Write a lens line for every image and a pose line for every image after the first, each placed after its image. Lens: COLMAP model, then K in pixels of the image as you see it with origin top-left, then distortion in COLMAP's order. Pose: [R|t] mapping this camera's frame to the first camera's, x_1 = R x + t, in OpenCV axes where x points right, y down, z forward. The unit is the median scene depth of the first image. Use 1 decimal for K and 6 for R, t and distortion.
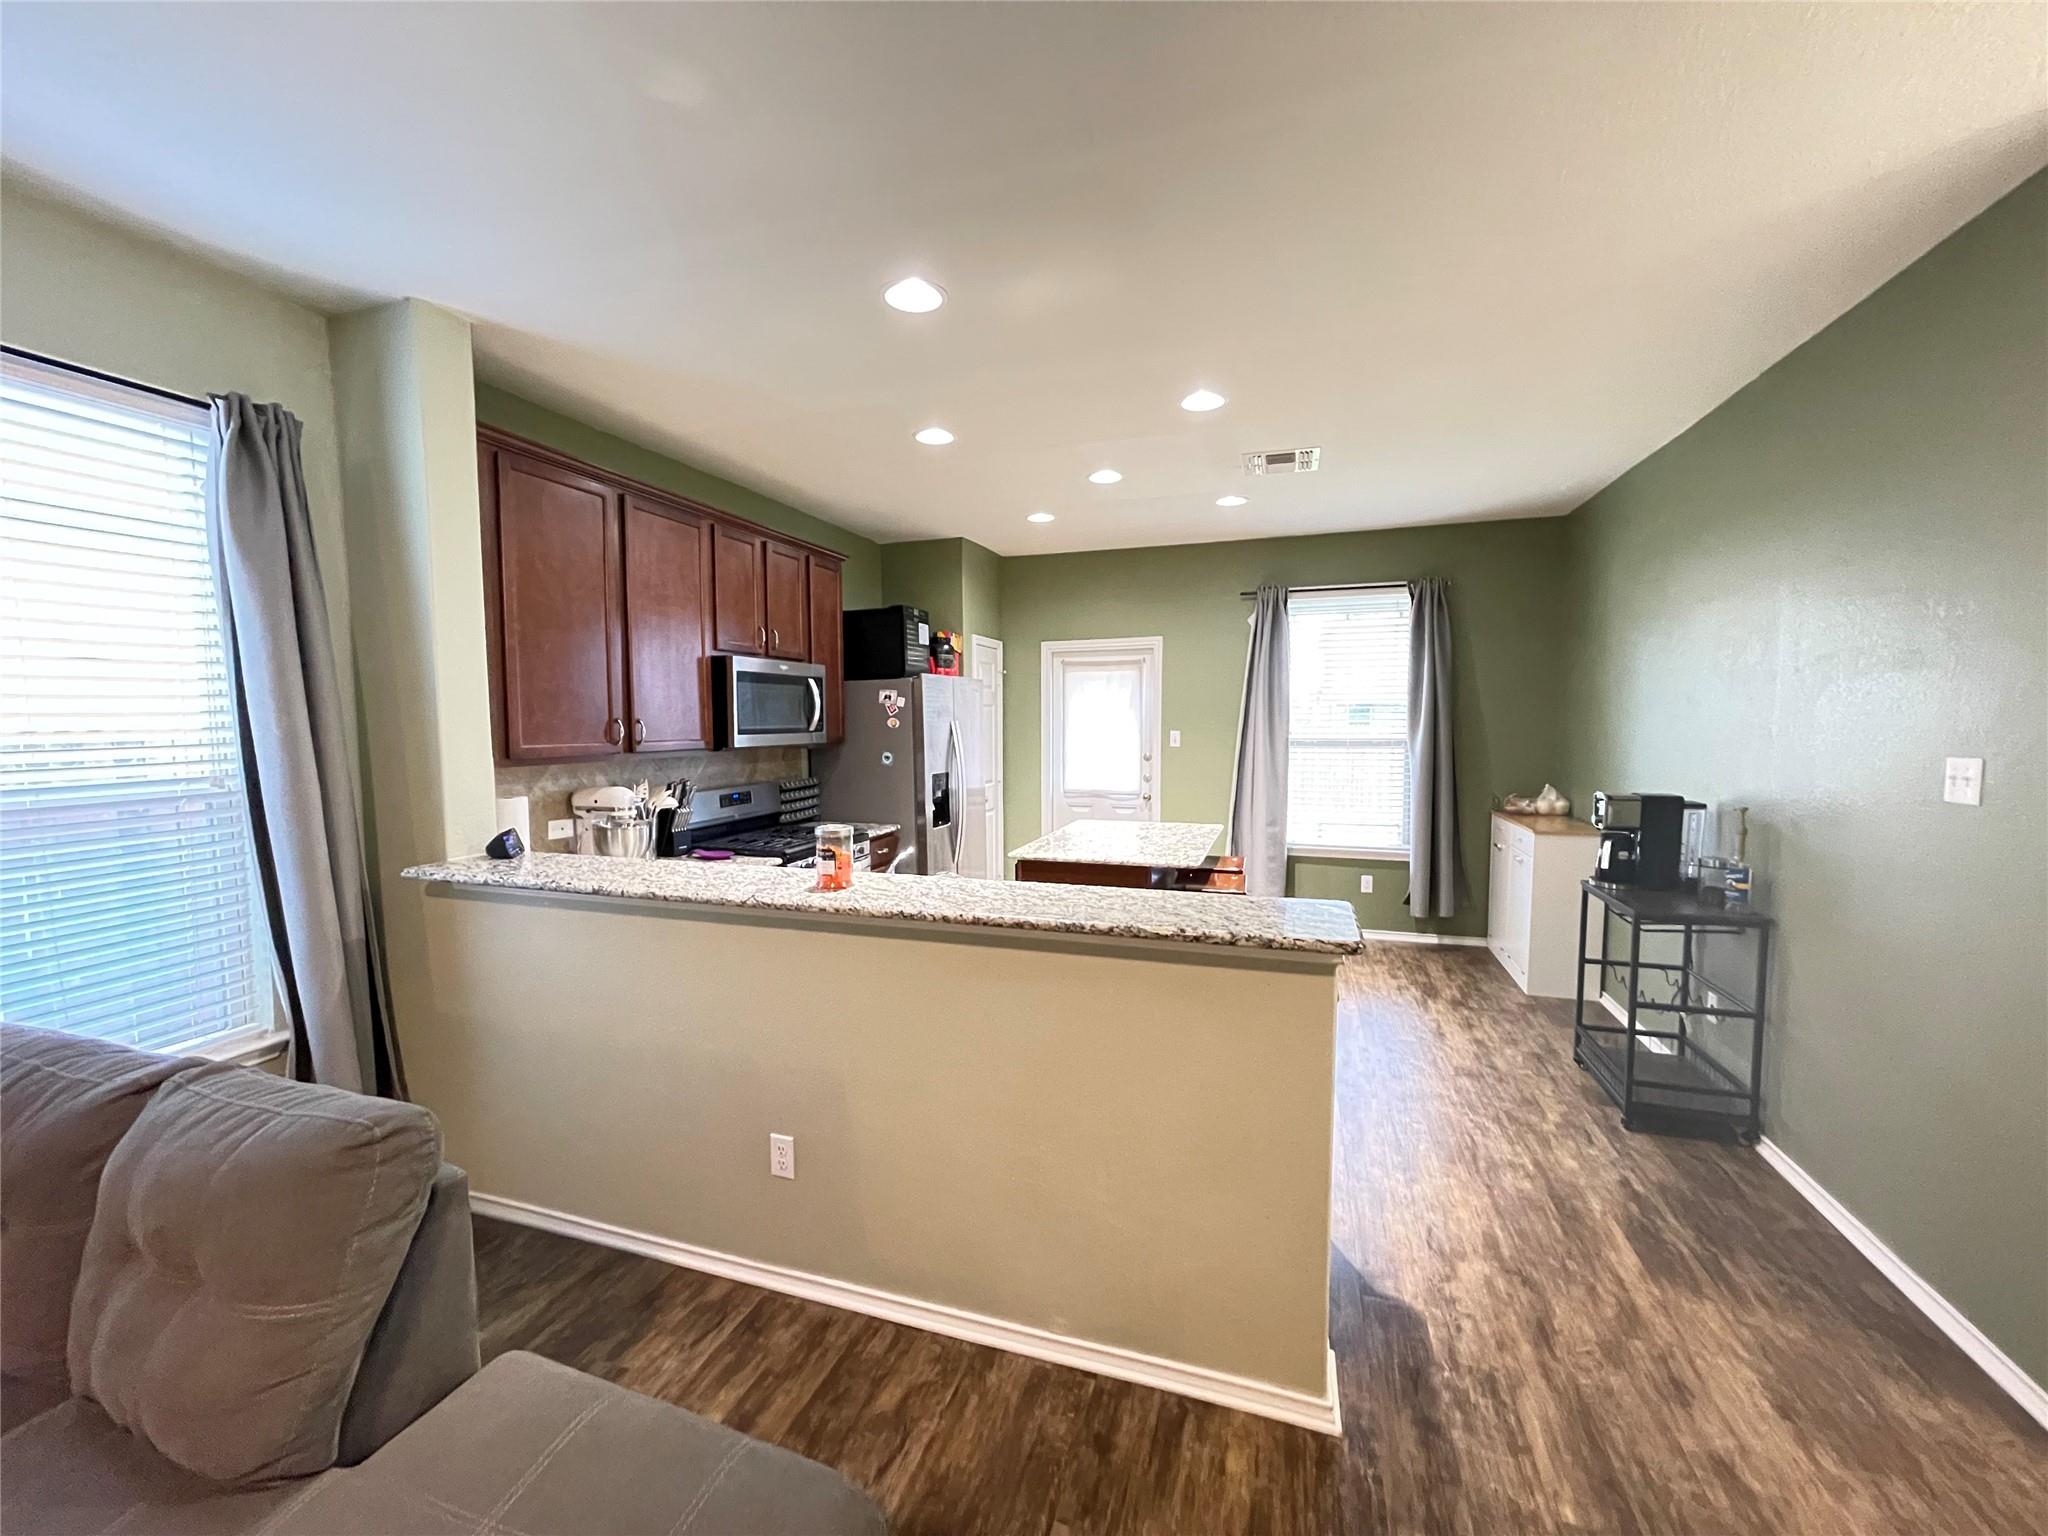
lens RADIAL K [[823.9, 0, 1016.5], [0, 823.9, 771.1], [0, 0, 1]] dist [0.000057, -0.000001]
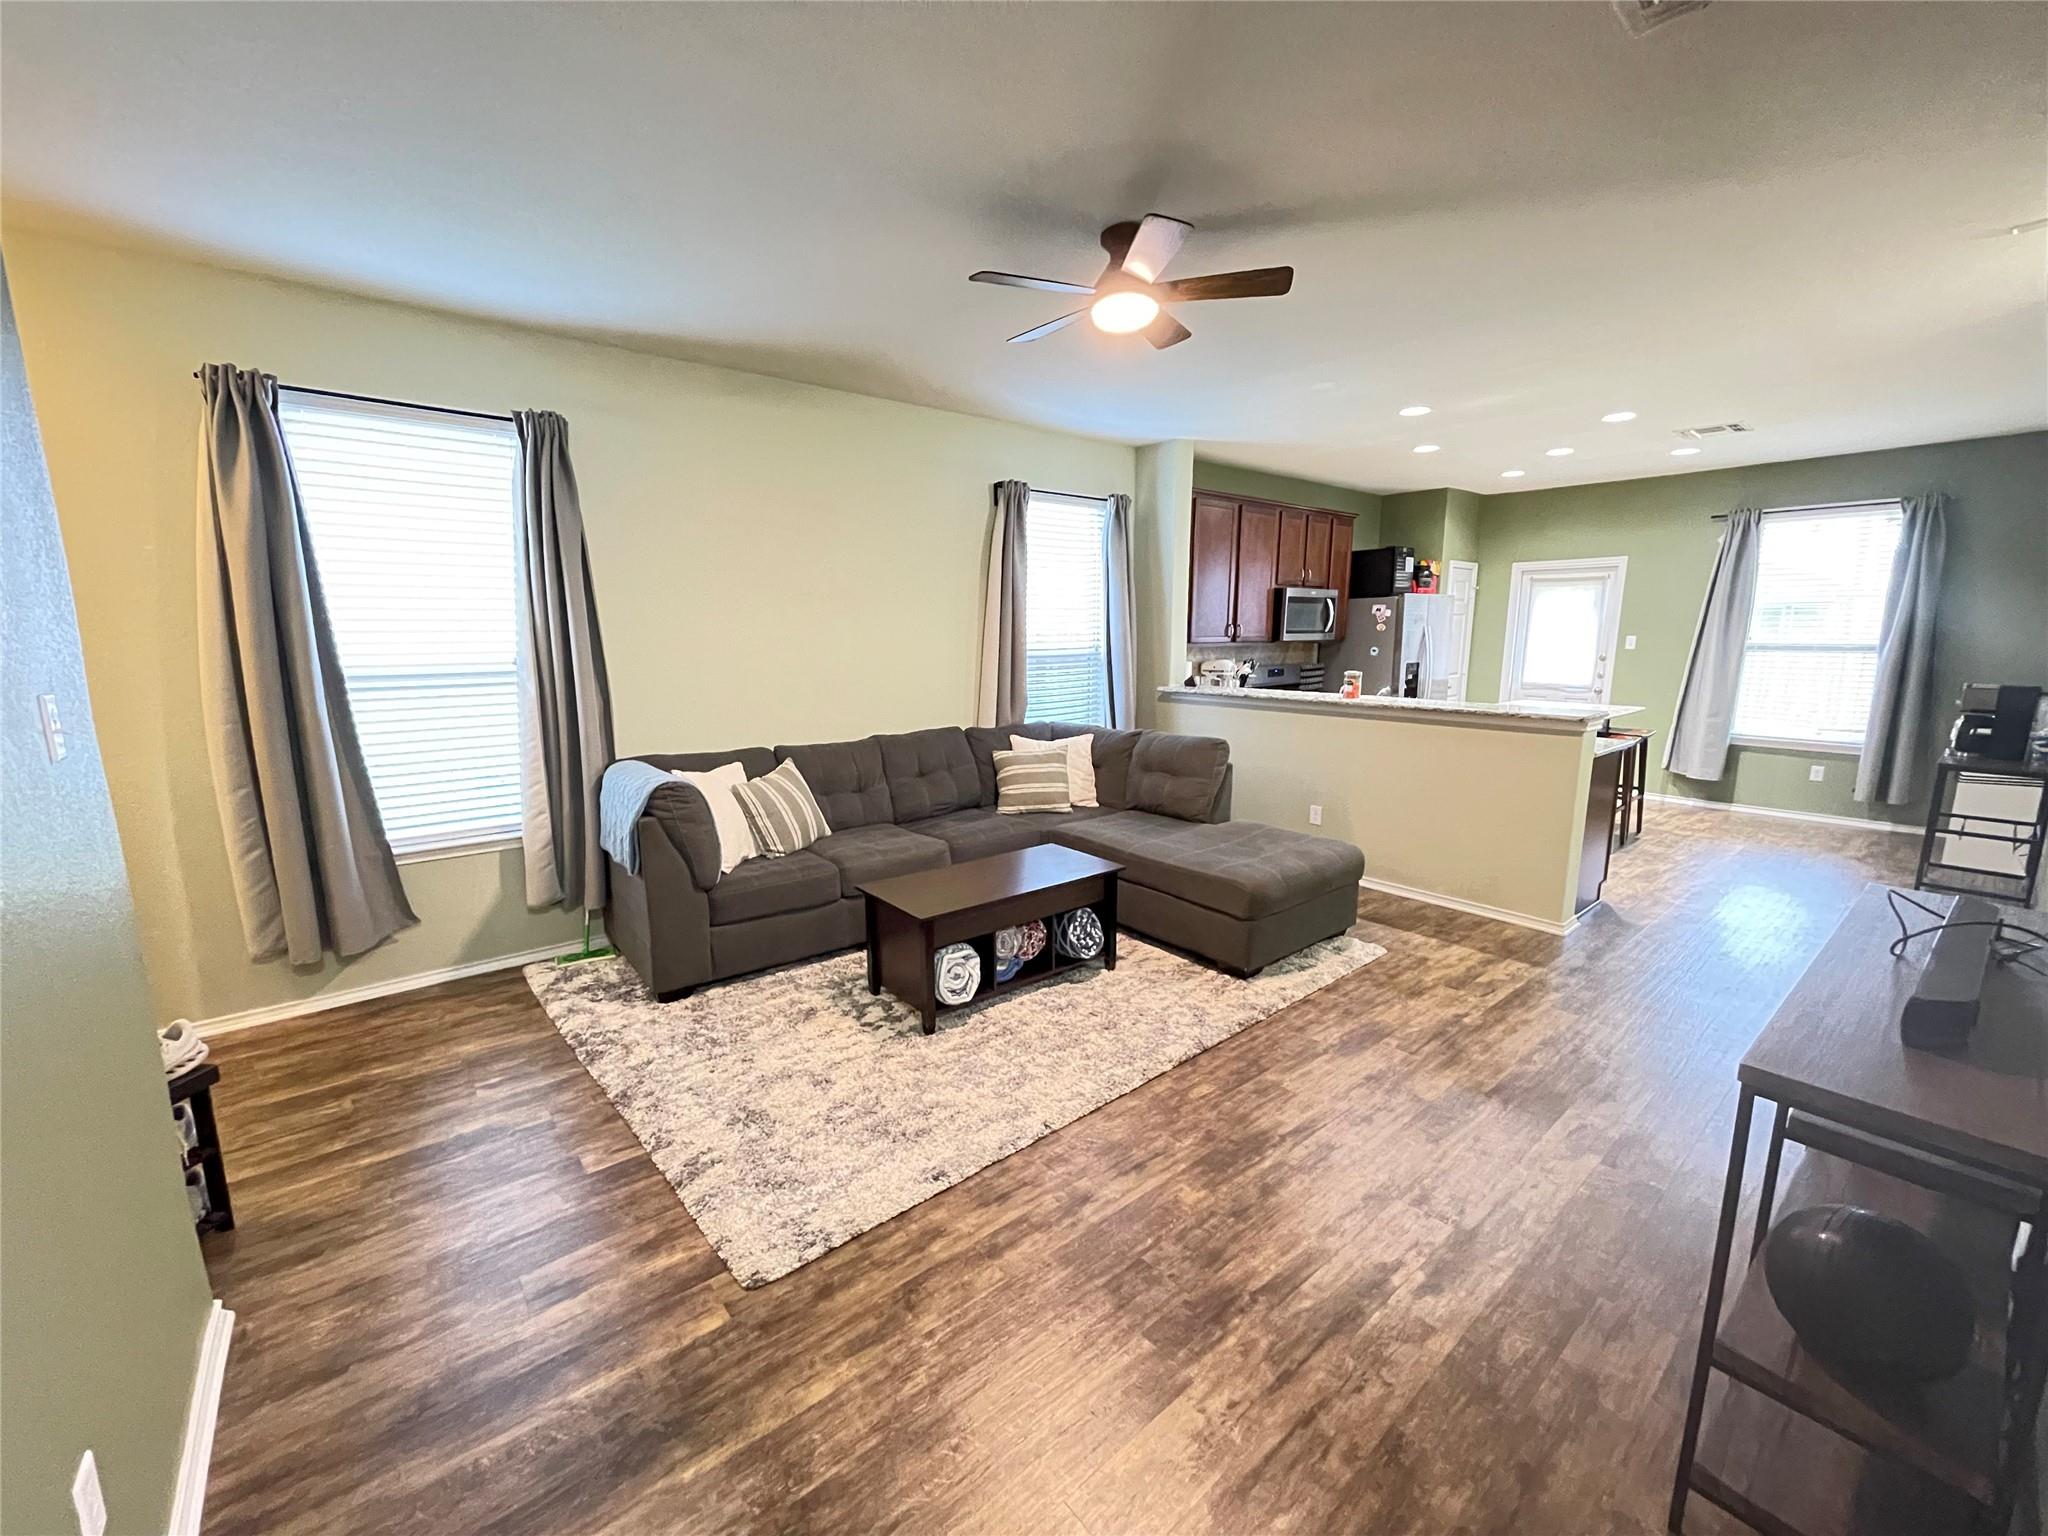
lens RADIAL K [[823.9, 0, 1016.5], [0, 823.9, 771.1], [0, 0, 1]] dist [0.000057, -0.000001]
pose [[0.851469, 0.096134, -0.515517, 0.085573], [-0.037258, 0.991659, 0.123387, 0.041766], [0.523079, -0.085853, 0.847949, -0.656764]]
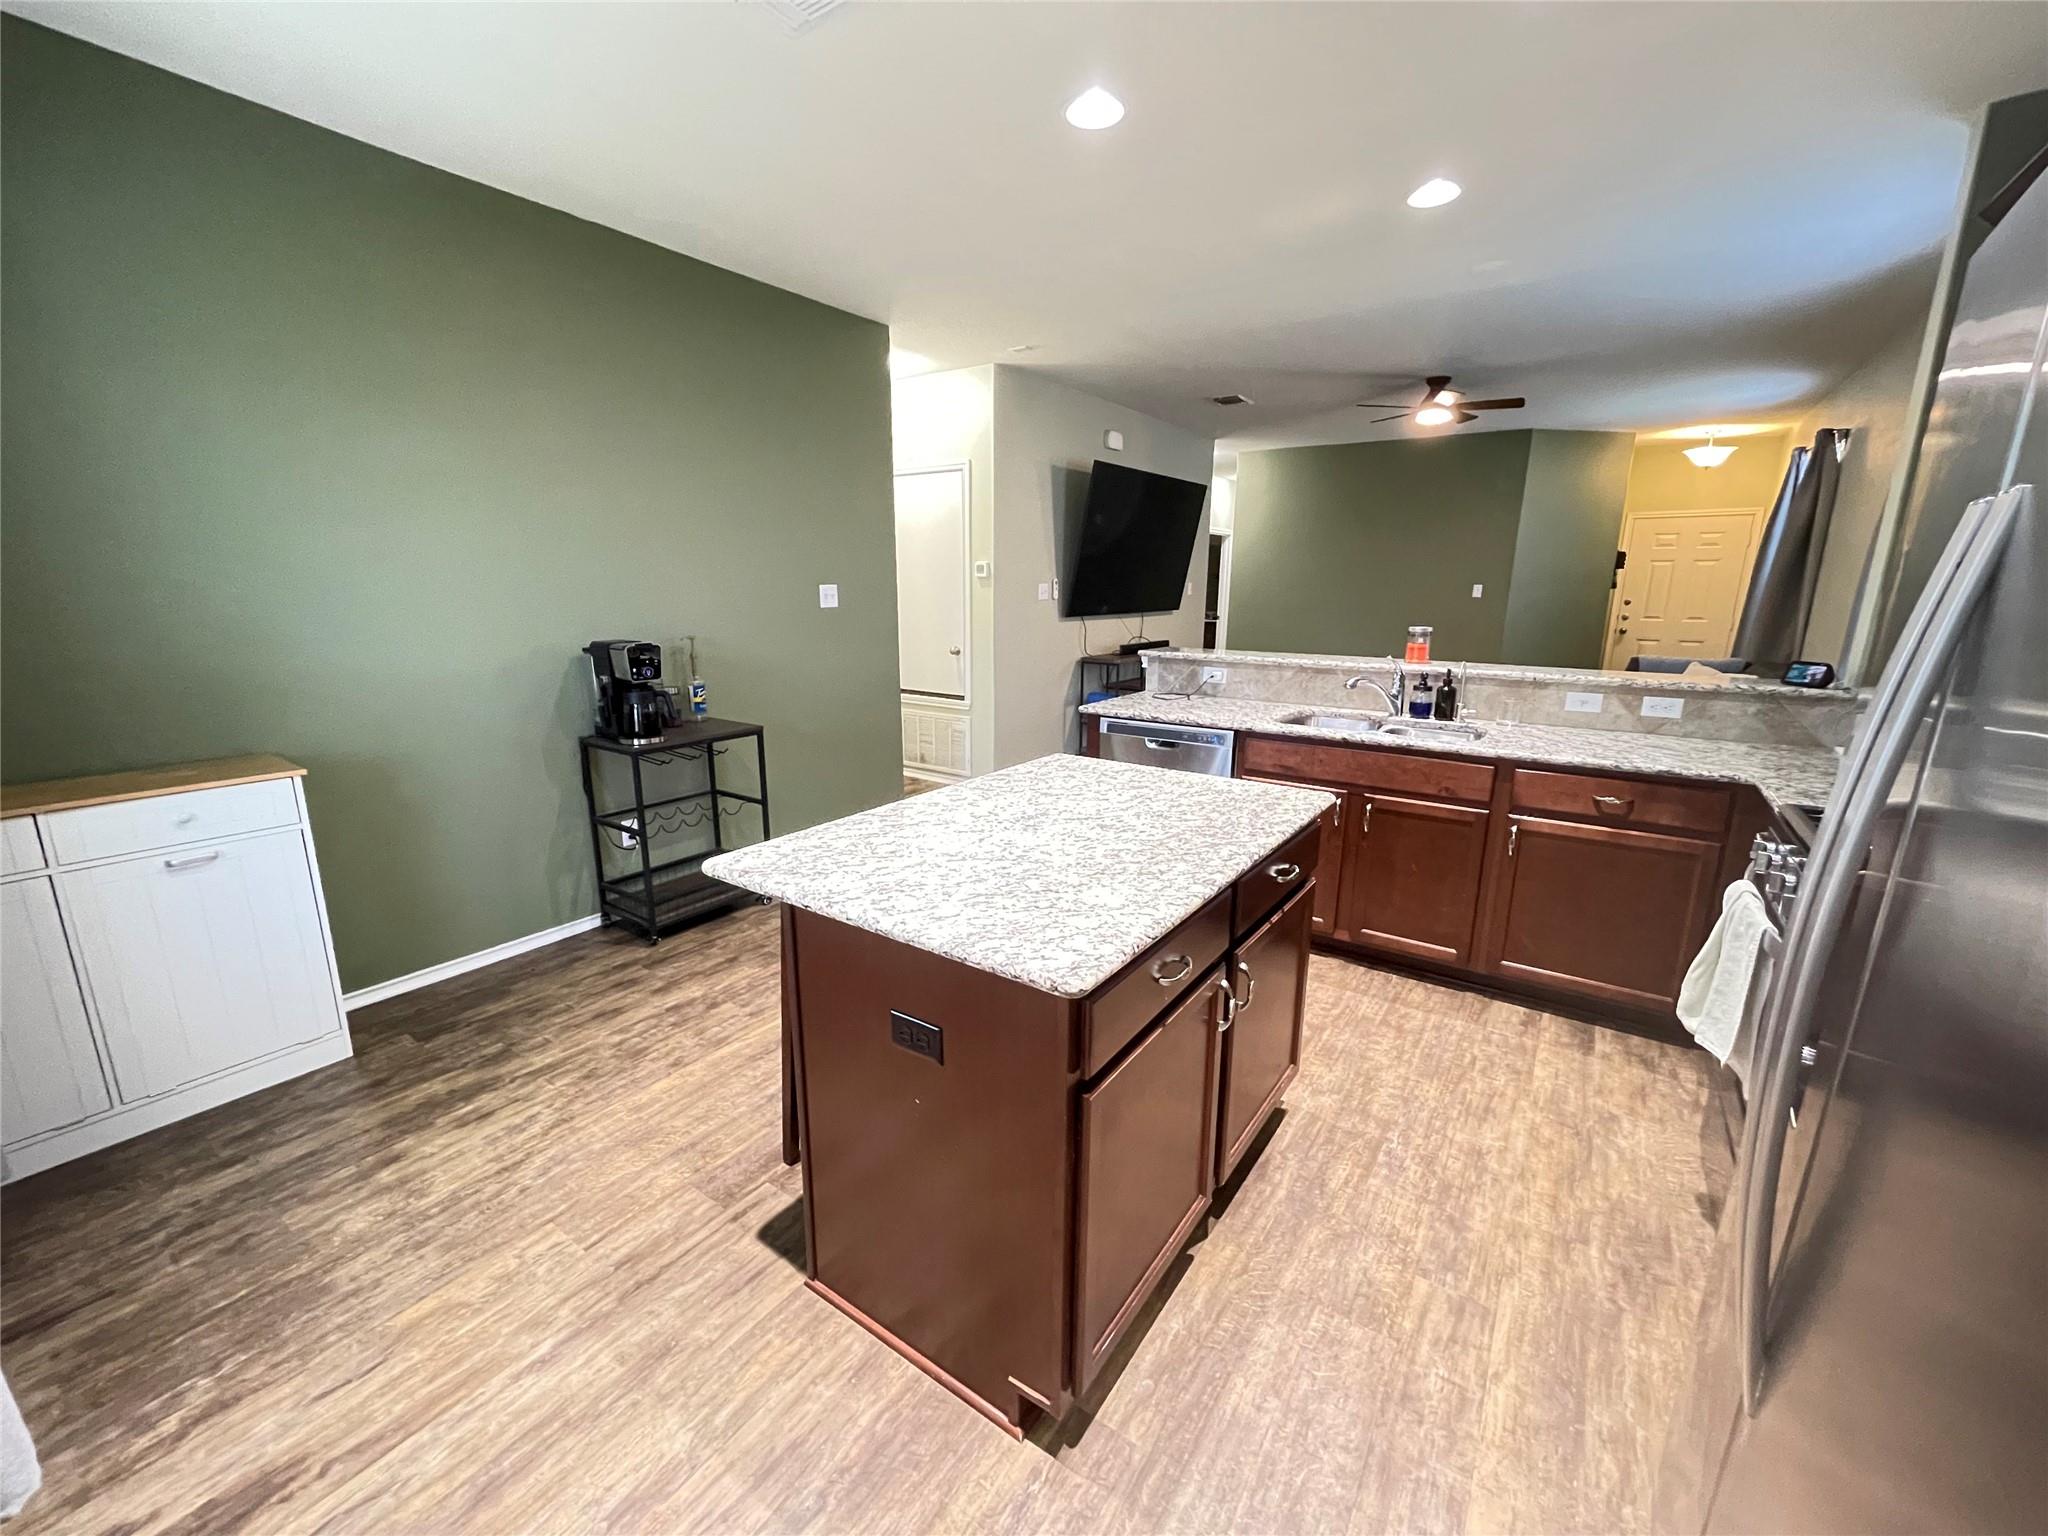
lens RADIAL K [[823.9, 0, 1016.5], [0, 823.9, 771.1], [0, 0, 1]] dist [0.000057, -0.000001]
pose [[-0.959150, -0.059868, 0.276491, 0.037251], [0.021368, 0.959228, 0.281825, -0.061499], [-0.282090, 0.276221, -0.918764, 1.272595]]
